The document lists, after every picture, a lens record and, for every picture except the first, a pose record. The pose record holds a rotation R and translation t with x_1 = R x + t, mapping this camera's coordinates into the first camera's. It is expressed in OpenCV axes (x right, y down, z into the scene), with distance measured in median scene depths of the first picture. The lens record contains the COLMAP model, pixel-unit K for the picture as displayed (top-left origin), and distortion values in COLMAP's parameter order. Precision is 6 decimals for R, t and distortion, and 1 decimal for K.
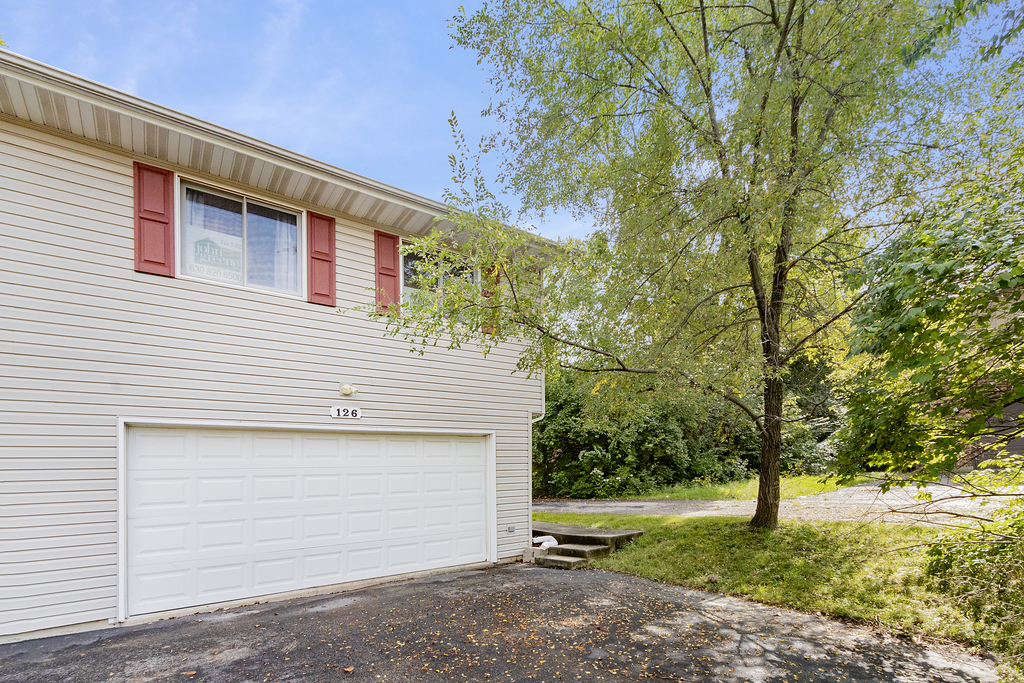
lens RADIAL K [[468.3, 0, 512.8], [0, 468.3, 352.9], [0, 0, 1]] dist [0.000634, -0.000528]
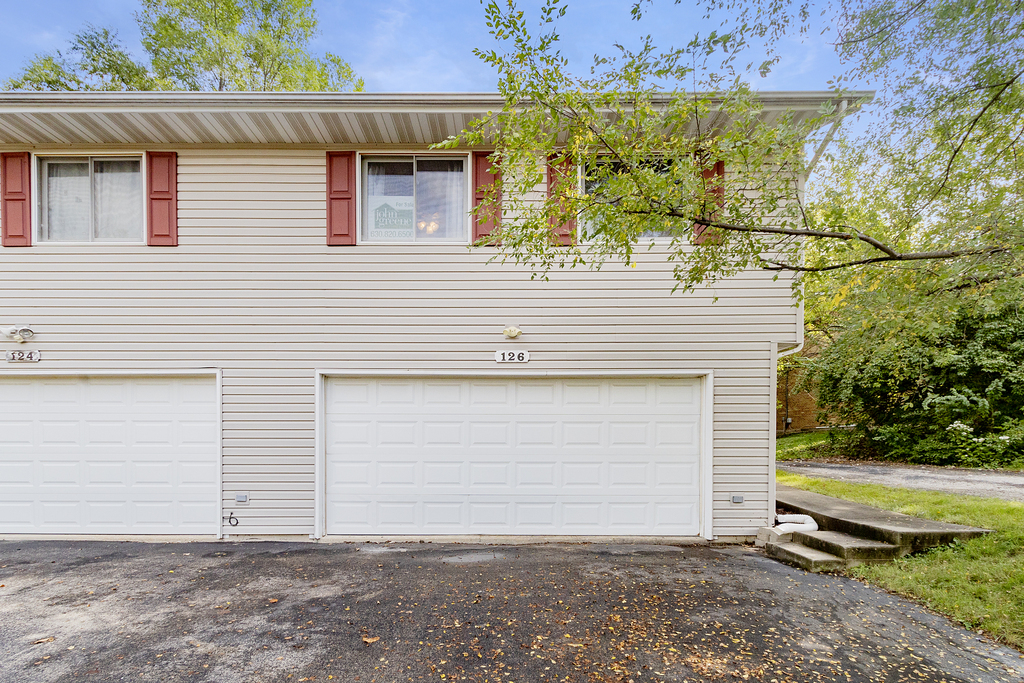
lens RADIAL K [[481.7, 0, 512.0], [0, 481.7, 341.5], [0, 0, 1]] dist [0.001814, -0.001262]
pose [[0.799270, -0.072541, -0.596578, 0.207484], [0.126944, 0.990668, 0.049614, 0.048588], [0.587412, -0.115386, 0.801020, 0.227940]]
